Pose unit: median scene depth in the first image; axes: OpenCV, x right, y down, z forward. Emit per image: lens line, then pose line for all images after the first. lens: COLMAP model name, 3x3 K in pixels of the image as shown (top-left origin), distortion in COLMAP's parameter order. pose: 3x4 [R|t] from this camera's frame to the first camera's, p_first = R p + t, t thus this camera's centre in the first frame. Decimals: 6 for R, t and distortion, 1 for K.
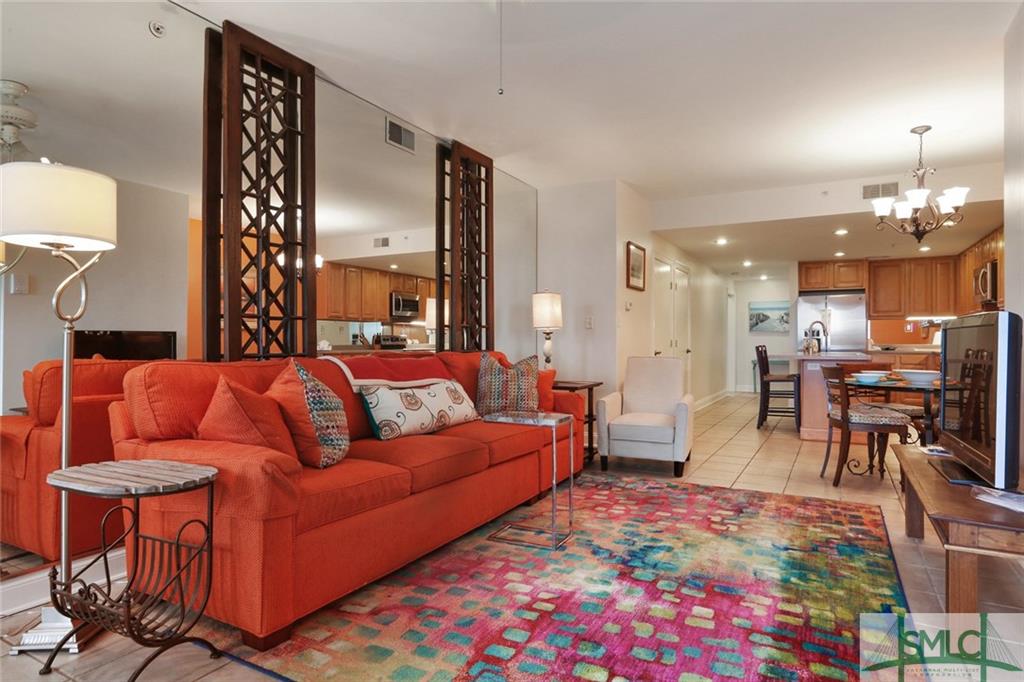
lens RADIAL K [[593.1, 0, 510.2], [0, 593.1, 339.4], [0, 0, 1]] dist [-0.002020, 0.000494]
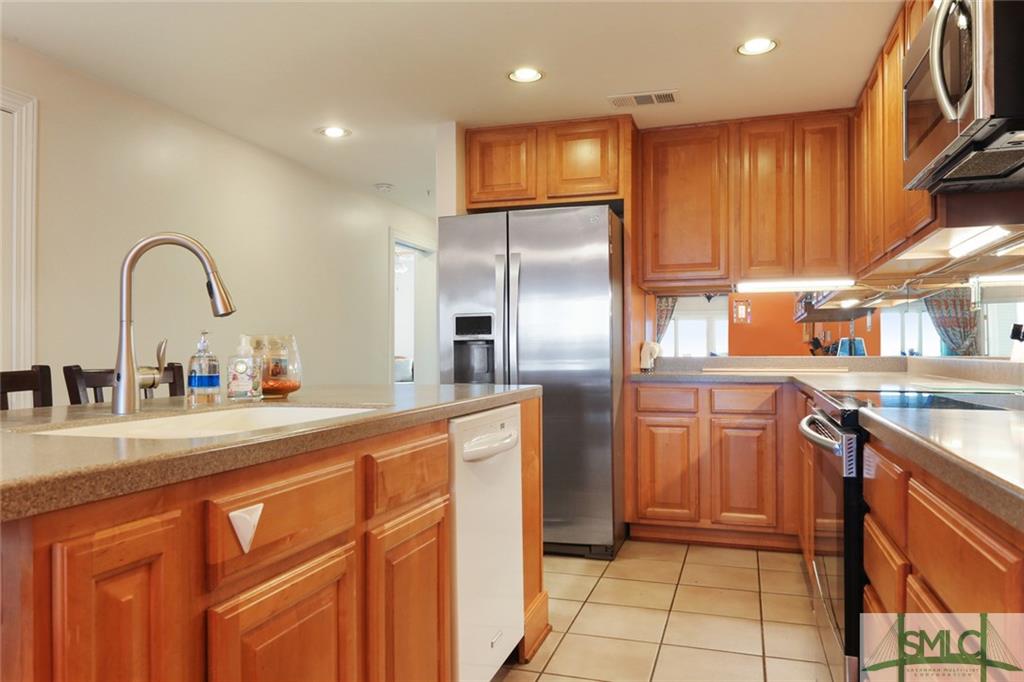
lens RADIAL K [[720.4, 0, 508.8], [0, 720.4, 353.1], [0, 0, 1]] dist [-0.001384, -0.005258]
pose [[0.982179, -0.002183, 0.187935, 0.867031], [0.001051, 0.999981, 0.006119, 0.007352], [-0.187945, -0.005812, 0.982162, 1.135390]]
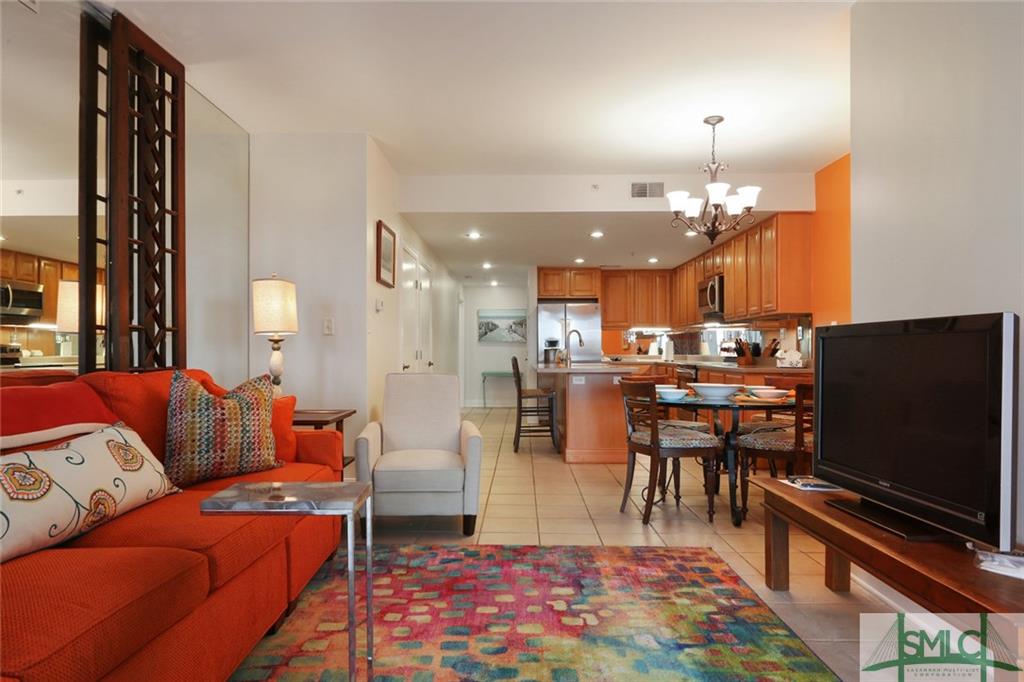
lens RADIAL K [[634.9, 0, 503.0], [0, 634.9, 351.6], [0, 0, 1]] dist [-0.010736, 0.001329]
pose [[0.888517, -0.000877, 0.458843, -0.041970], [-0.000381, 0.999996, 0.002649, 0.000113], [-0.458844, -0.002529, 0.888513, 0.272028]]
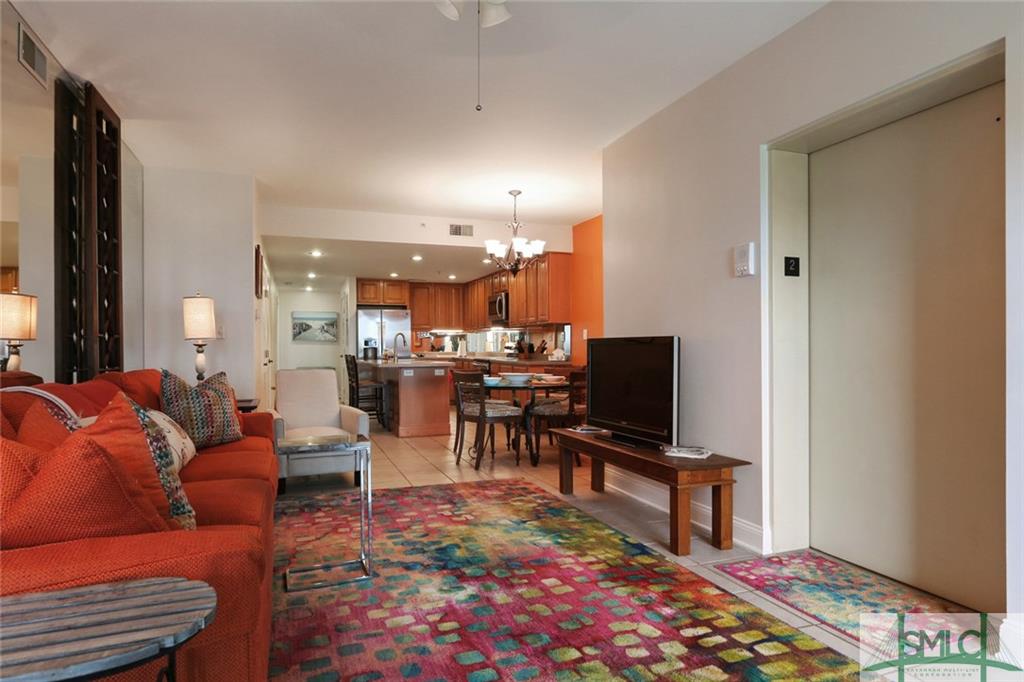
lens RADIAL K [[587.5, 0, 508.1], [0, 587.5, 348.3], [0, 0, 1]] dist [-0.010896, 0.000266]
pose [[0.656540, -0.005315, 0.754273, -0.306157], [0.001784, 0.999983, 0.005494, -0.010634], [-0.754289, -0.002262, 0.656538, 0.138664]]
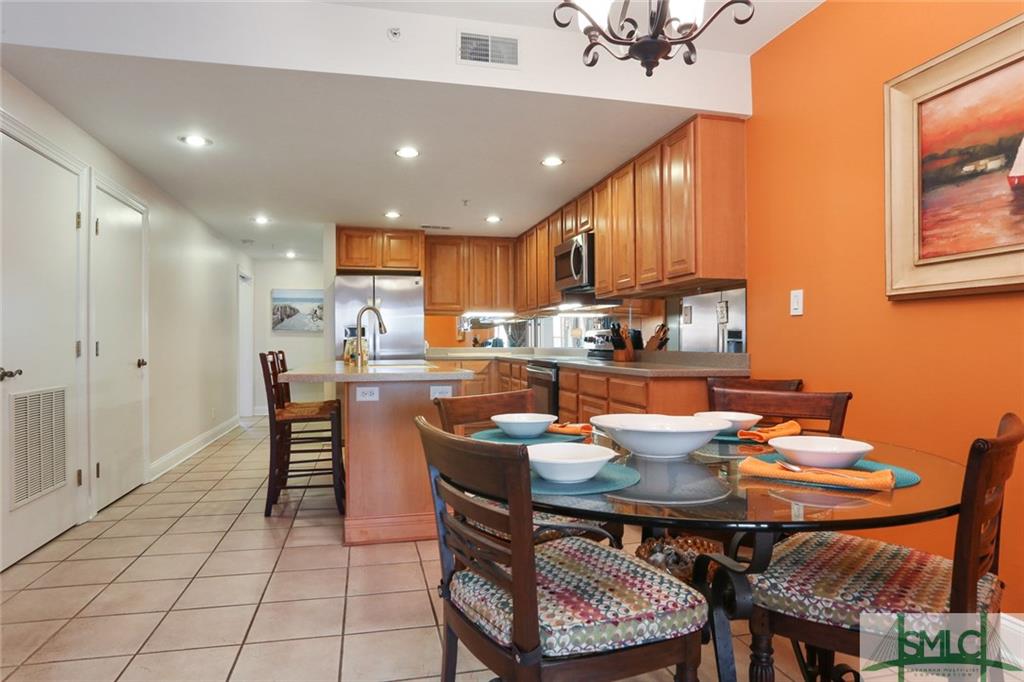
lens RADIAL K [[592.6, 0, 490.0], [0, 592.6, 346.7], [0, 0, 1]] dist [-0.047301, 0.001011]
pose [[0.756277, -0.004868, 0.654233, 0.361178], [0.000178, 0.999974, 0.007234, 0.003845], [-0.654251, -0.005355, 0.756259, 0.761538]]
